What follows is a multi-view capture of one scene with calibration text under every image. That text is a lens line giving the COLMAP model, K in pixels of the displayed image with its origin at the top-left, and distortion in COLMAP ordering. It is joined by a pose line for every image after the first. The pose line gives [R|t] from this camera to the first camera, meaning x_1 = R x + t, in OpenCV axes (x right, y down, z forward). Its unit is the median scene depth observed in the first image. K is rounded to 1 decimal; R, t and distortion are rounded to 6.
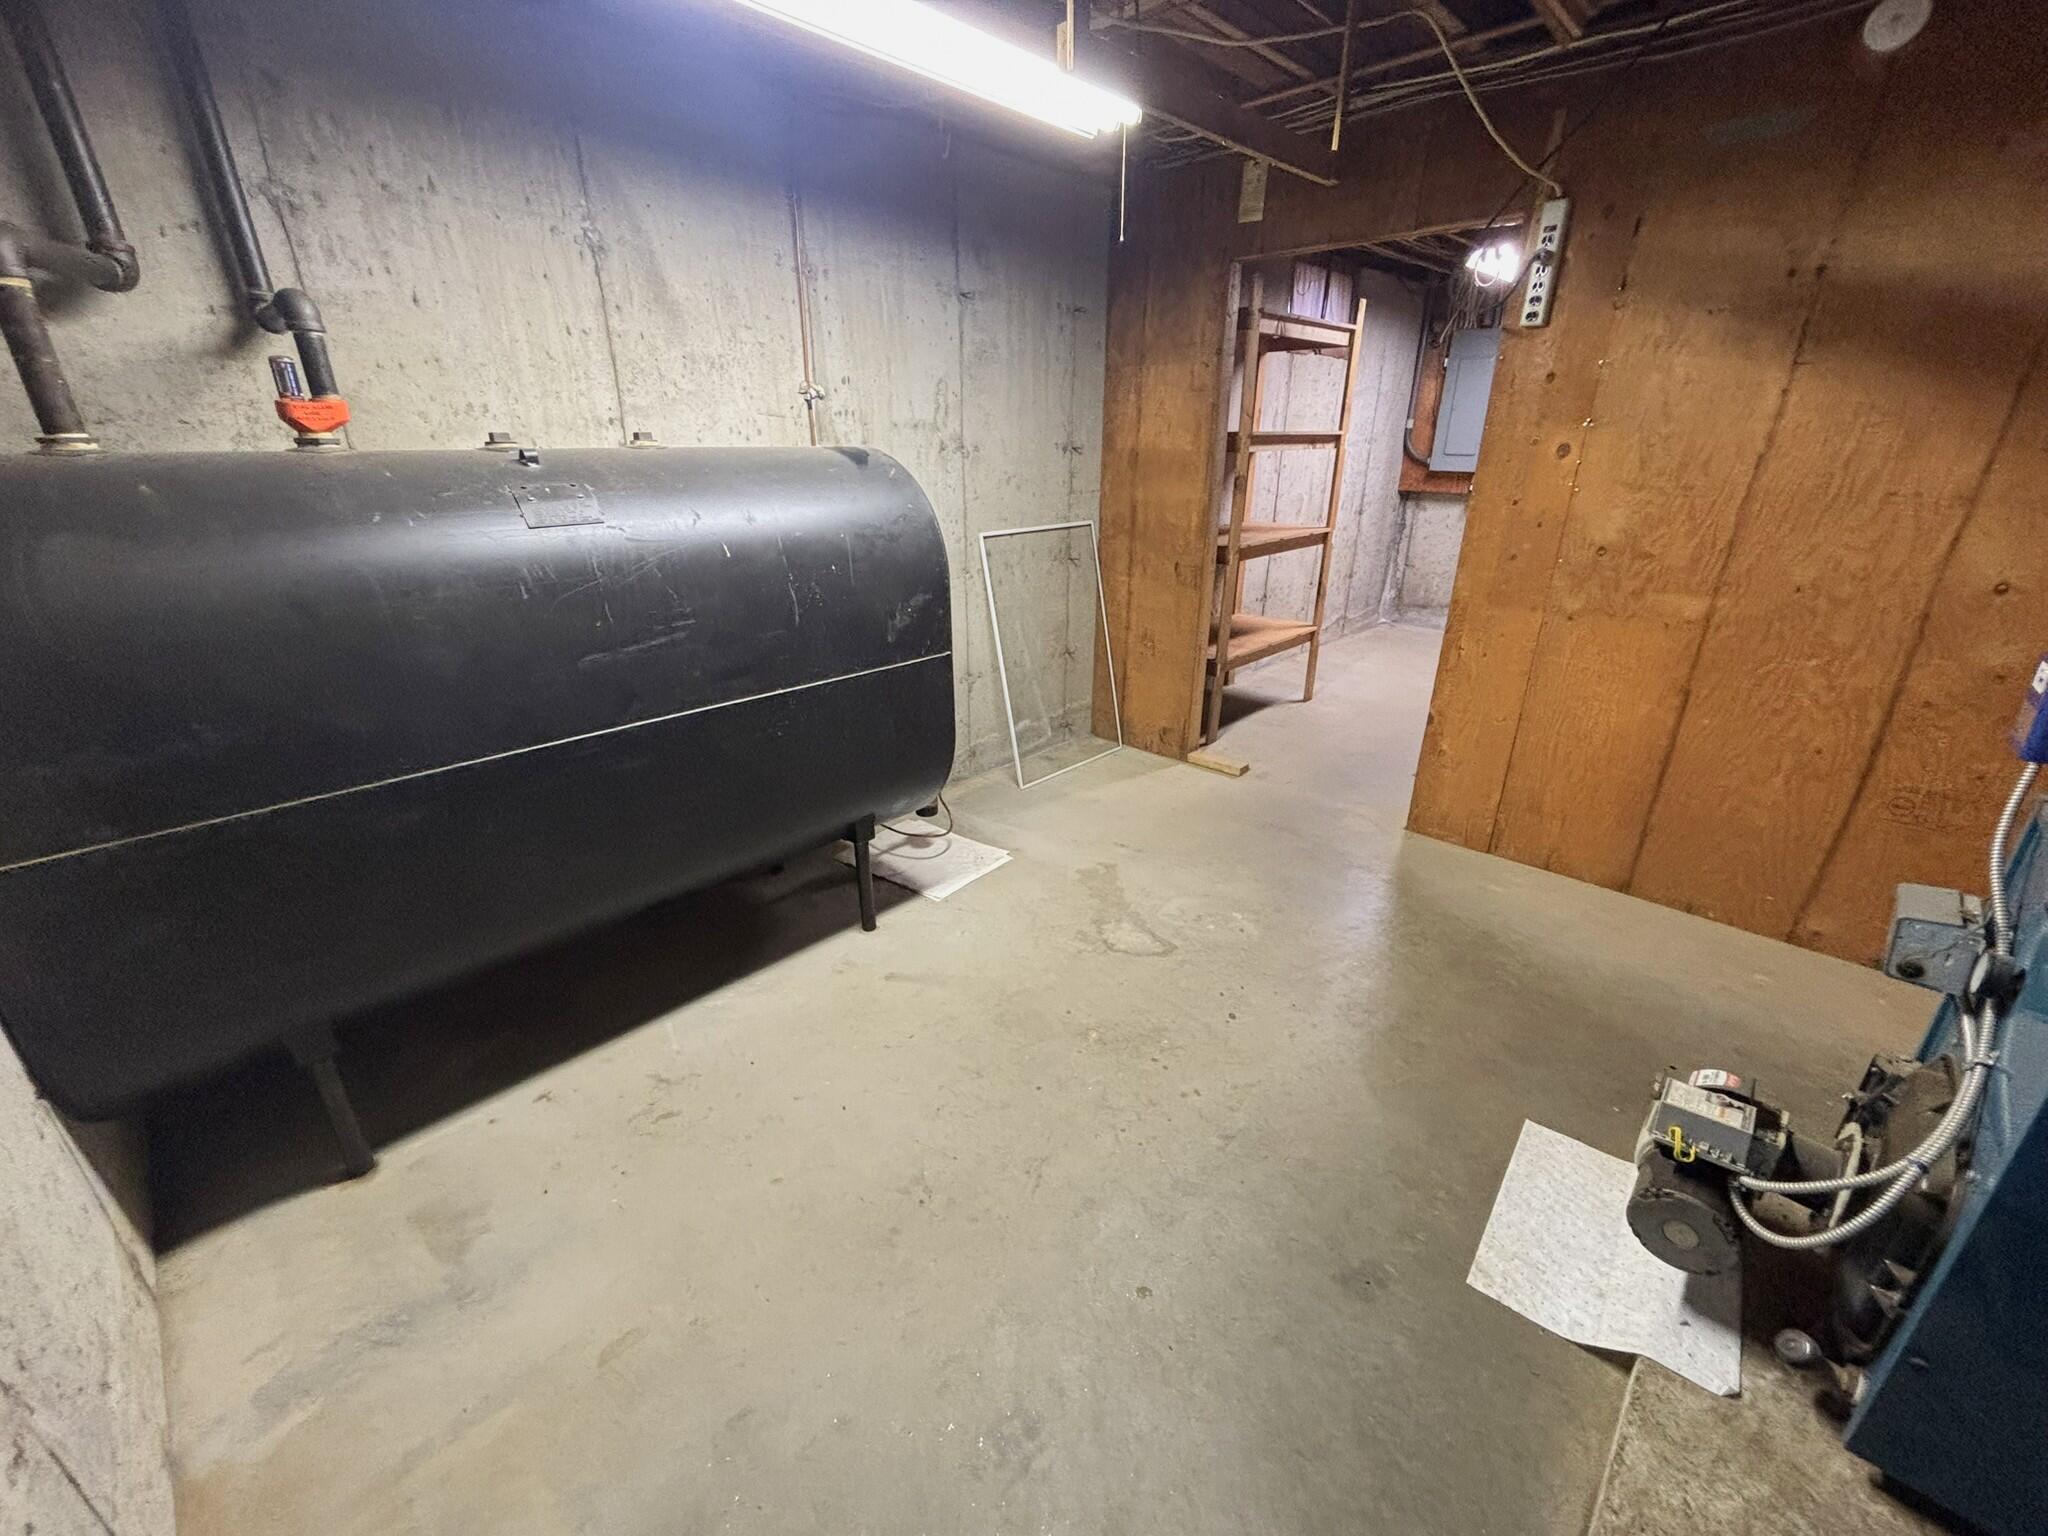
lens RADIAL K [[827.9, 0, 1021.5], [0, 827.9, 766.5], [0, 0, 1]] dist [-0.001757, -0.000314]
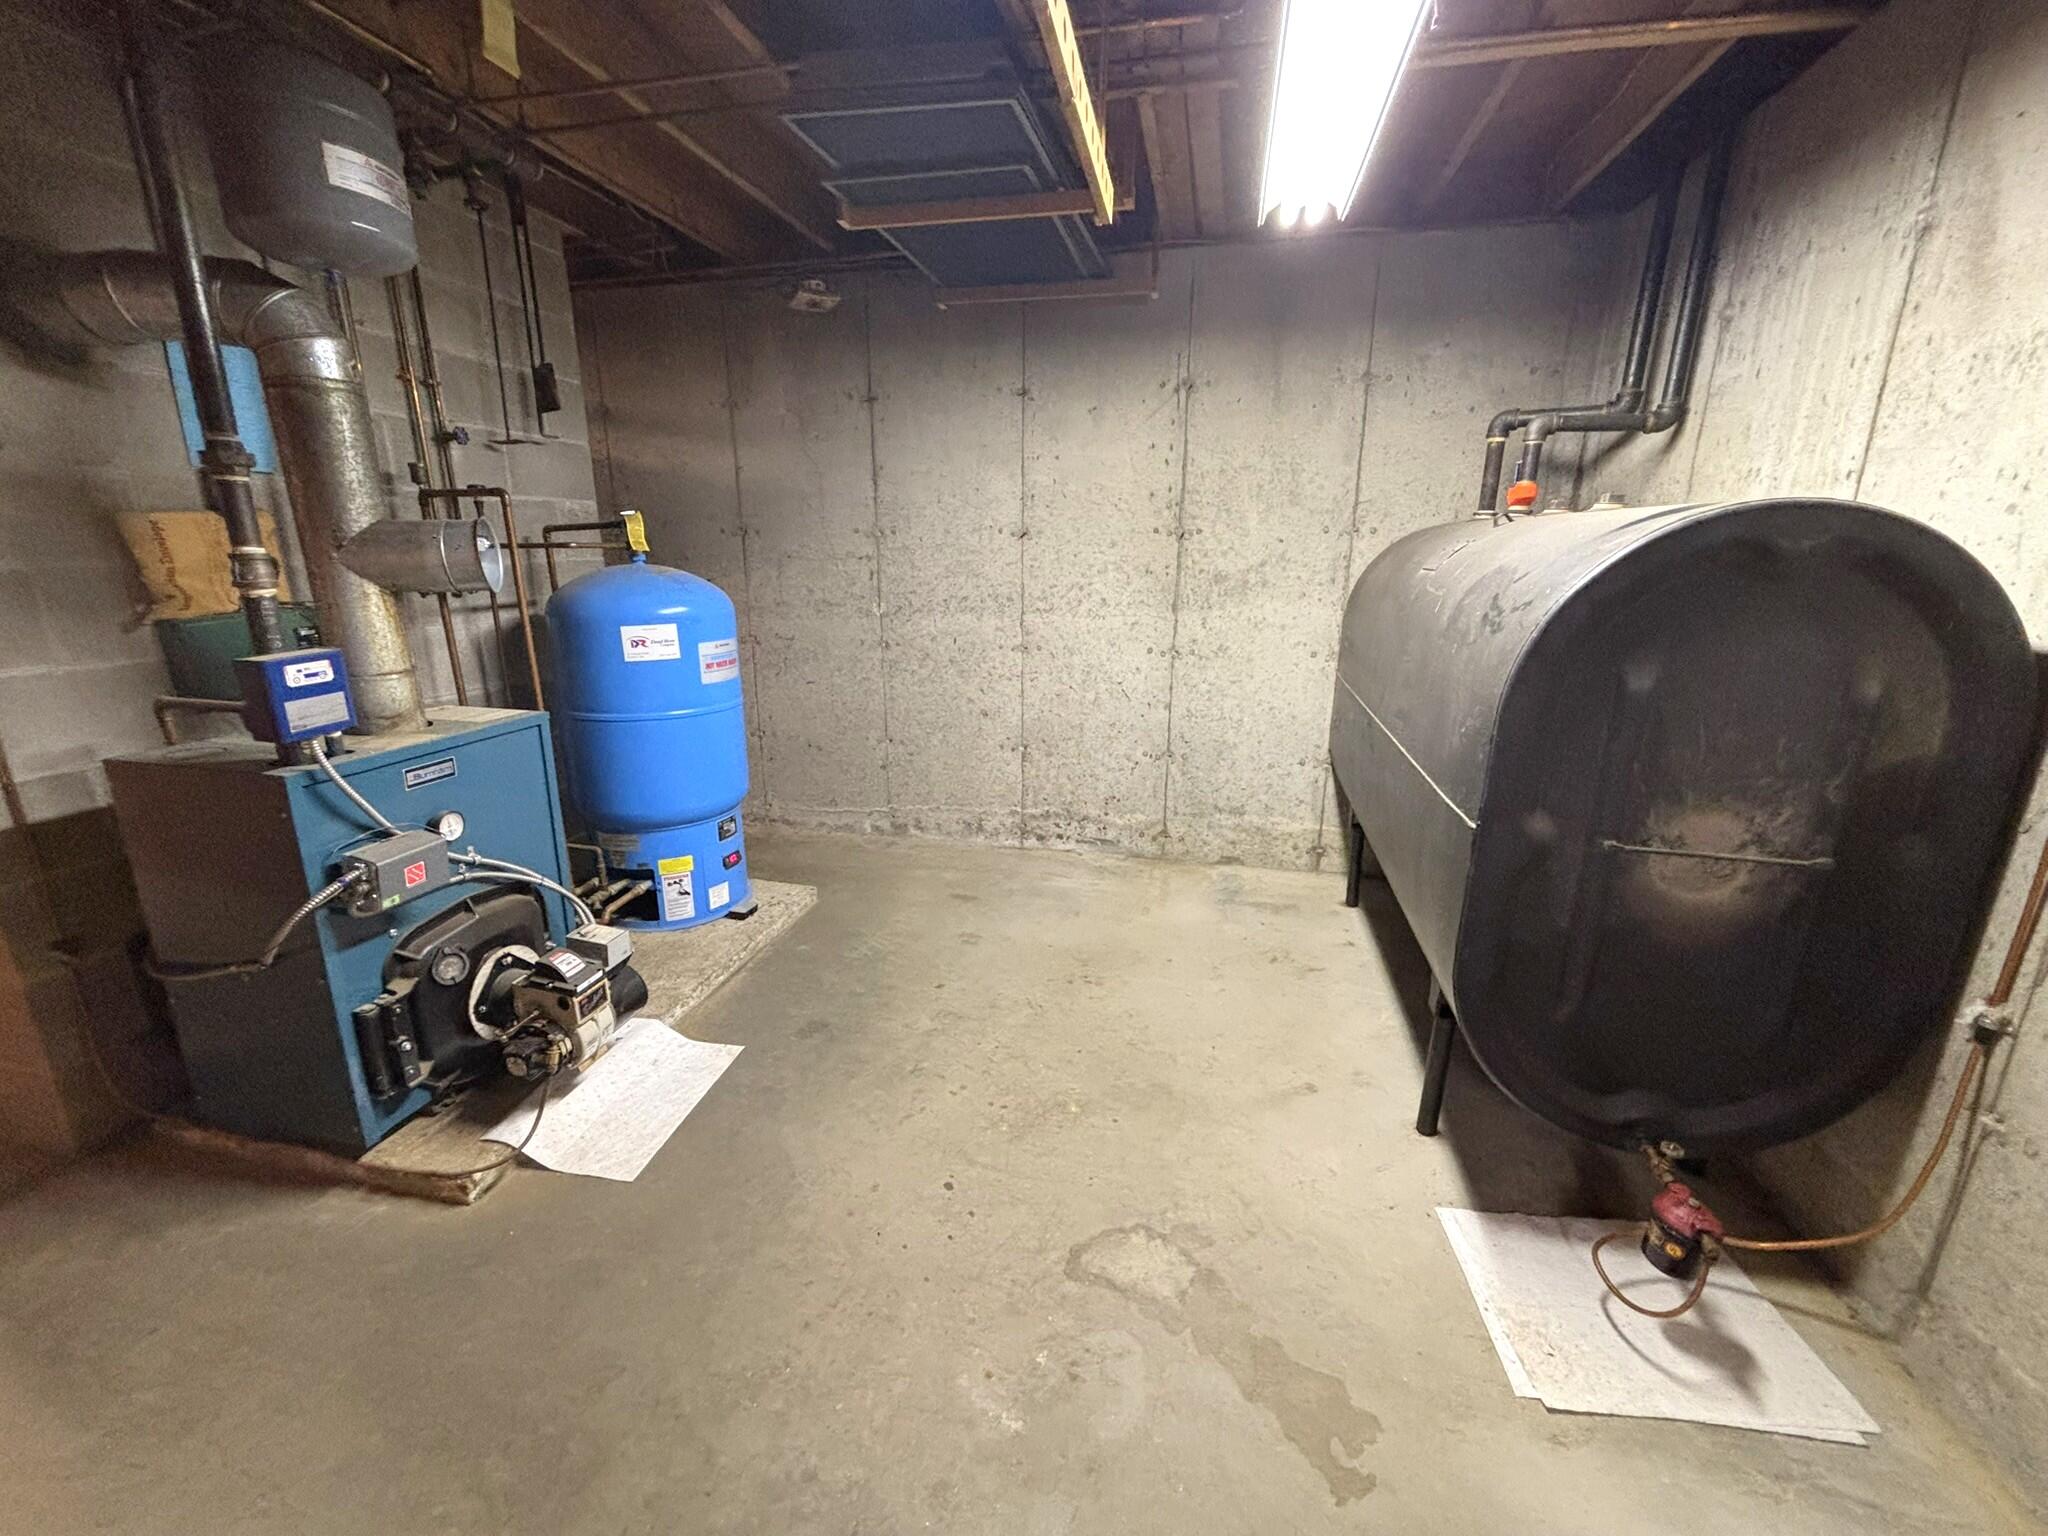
lens RADIAL K [[827.9, 0, 1019.8], [0, 827.9, 769.3], [0, 0, 1]] dist [-0.001757, -0.000314]
pose [[-0.859054, 0.131591, -0.494682, 0.238523], [-0.195502, 0.808789, 0.554652, -0.214722], [0.473080, 0.573187, -0.669068, 0.591315]]
